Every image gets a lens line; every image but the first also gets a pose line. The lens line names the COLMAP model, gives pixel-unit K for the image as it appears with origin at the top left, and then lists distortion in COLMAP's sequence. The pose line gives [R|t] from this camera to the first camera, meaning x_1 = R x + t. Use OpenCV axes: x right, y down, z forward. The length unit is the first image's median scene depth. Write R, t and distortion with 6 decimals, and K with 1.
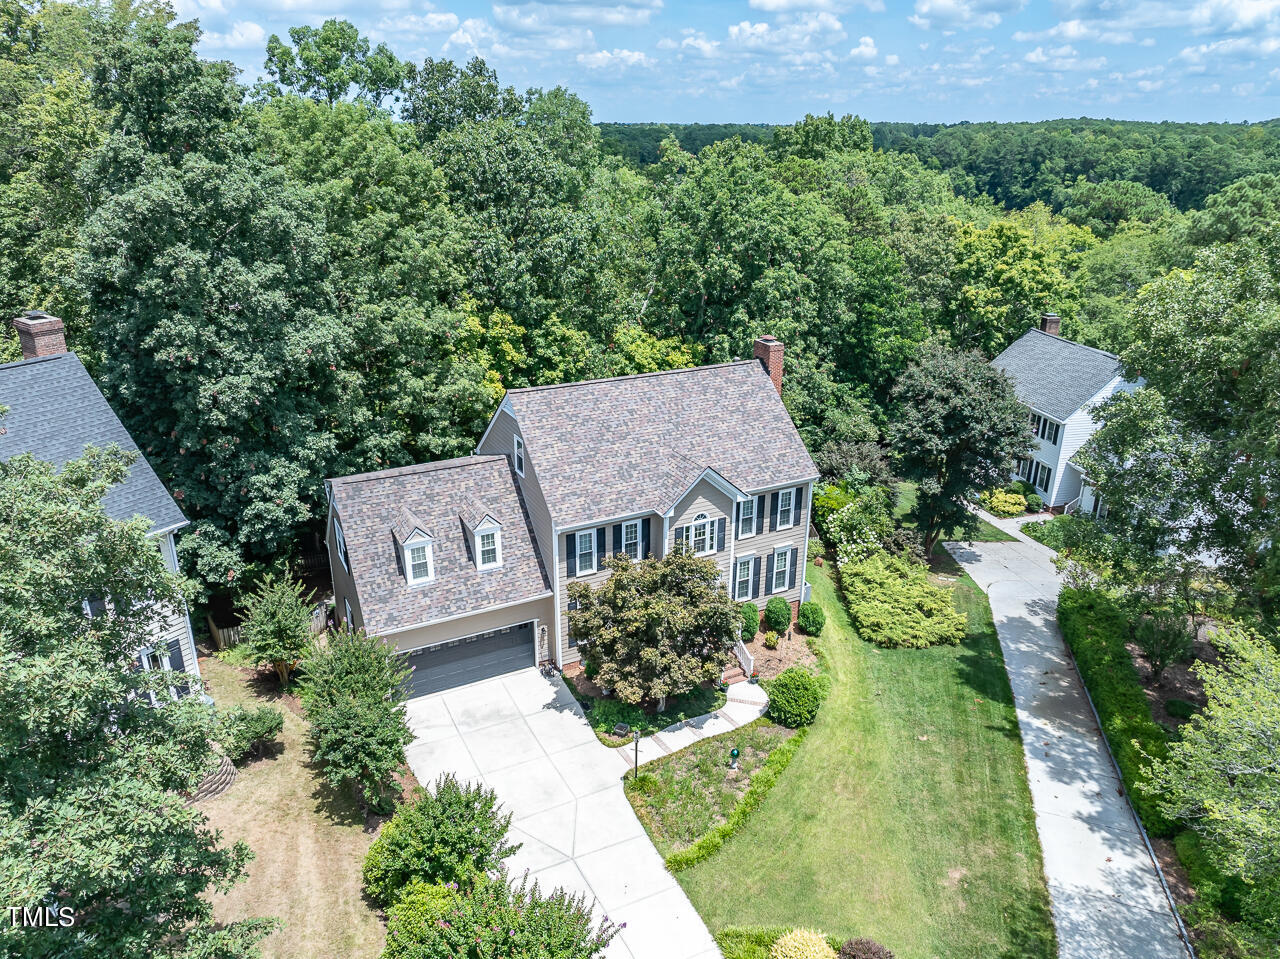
lens RADIAL K [[904.1, 0, 647.2], [0, 904.1, 473.3], [0, 0, 1]] dist [-0.035075, -0.014442]
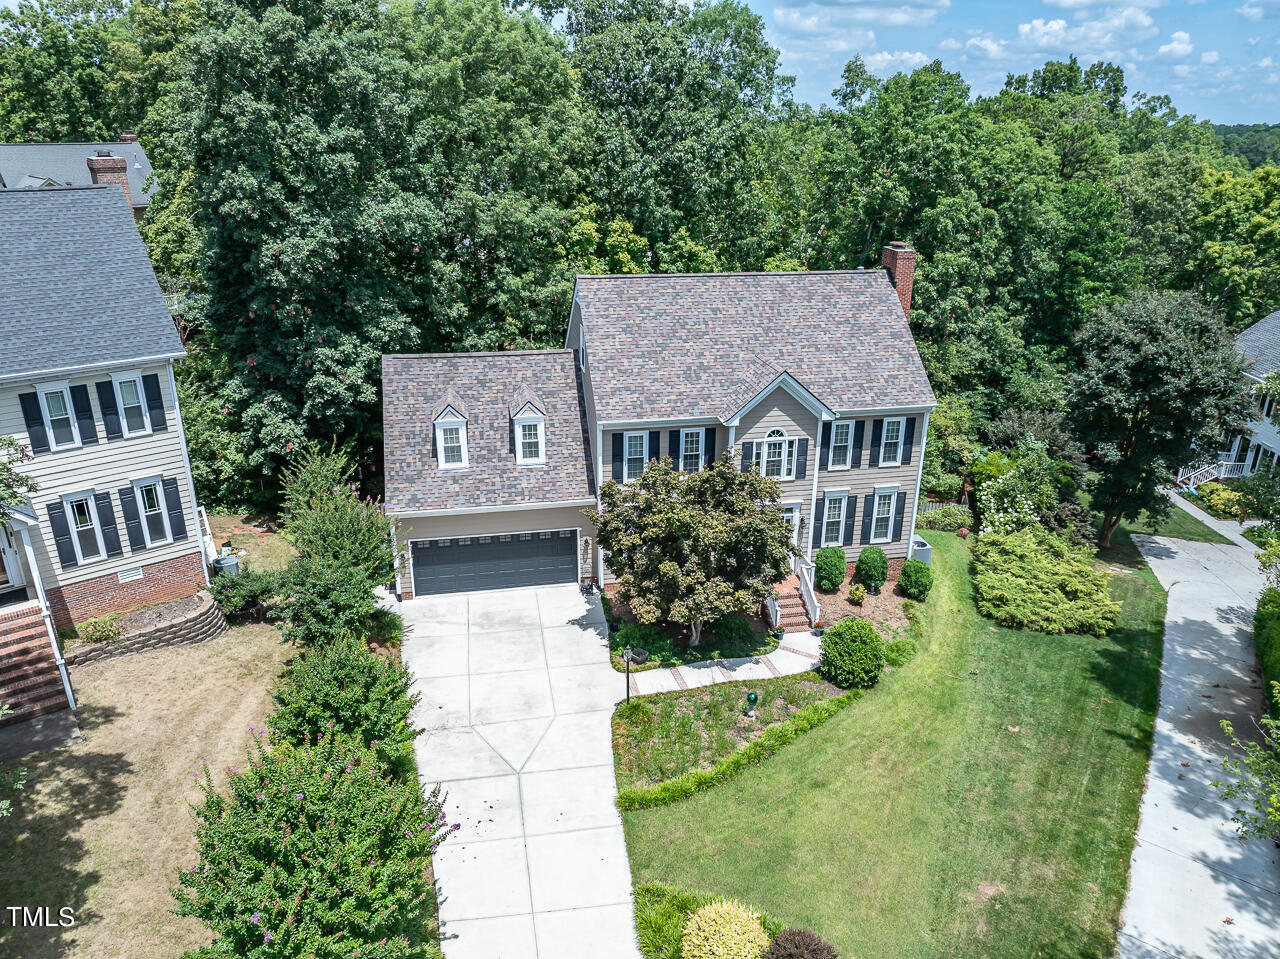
lens RADIAL K [[904.9, 0, 647.5], [0, 904.9, 473.3], [0, 0, 1]] dist [-0.044519, 0.007031]
pose [[0.960745, 0.100291, -0.258670, 0.162818], [-0.100932, 0.994834, 0.010837, 0.086658], [0.258420, 0.015696, 0.965905, 0.139546]]
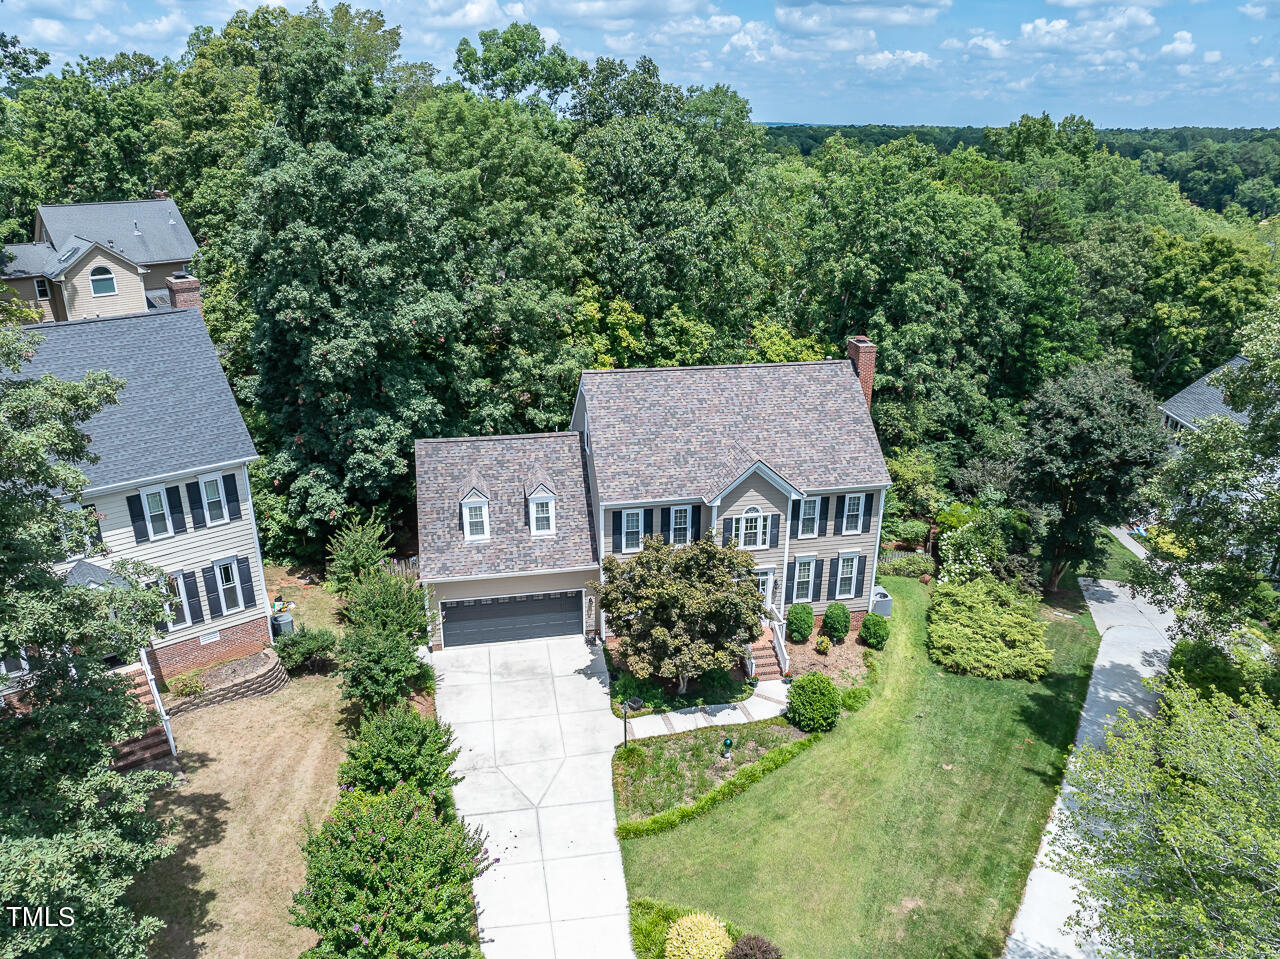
lens RADIAL K [[904.1, 0, 647.2], [0, 904.1, 473.3], [0, 0, 1]] dist [-0.035075, -0.014442]
pose [[0.960341, 0.101069, -0.259866, 0.198019], [-0.101446, 0.994769, 0.011998, 0.007196], [0.259720, 0.014840, 0.965570, 0.001534]]
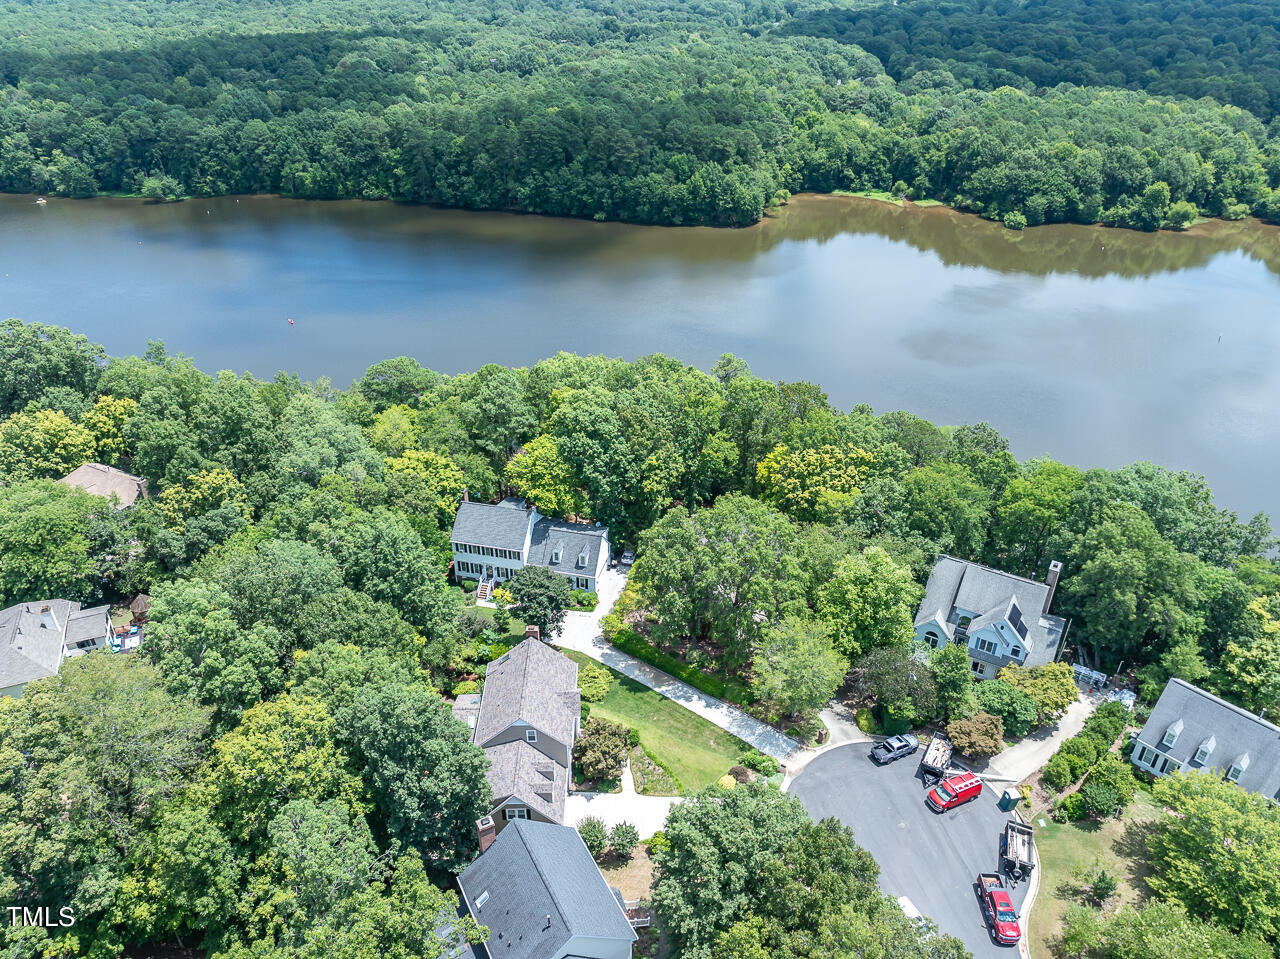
lens RADIAL K [[901.5, 0, 645.8], [0, 901.5, 474.2], [0, 0, 1]] dist [-0.049363, 0.018745]
pose [[0.447275, -0.455501, 0.769717, -1.520919], [0.320750, 0.885045, 0.337365, -1.341453], [-0.834904, 0.095992, 0.541960, -0.639863]]
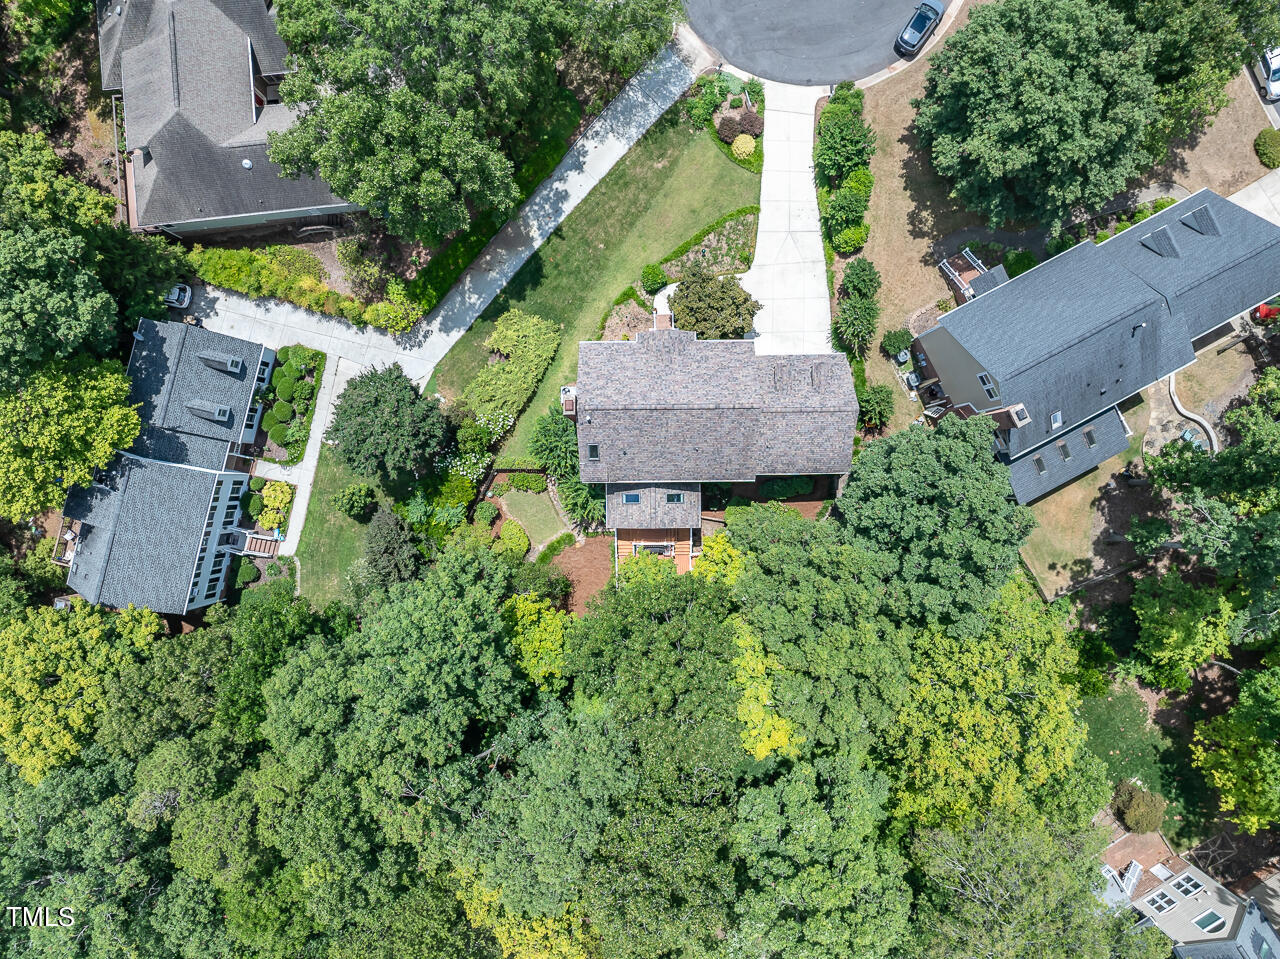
lens RADIAL K [[904.1, 0, 647.2], [0, 904.1, 473.3], [0, 0, 1]] dist [-0.035075, -0.014442]
pose [[-0.887660, -0.460496, -0.001764, -0.025249], [0.164682, -0.321016, 0.932646, -1.652987], [-0.430046, 0.827582, 0.360789, 0.575395]]
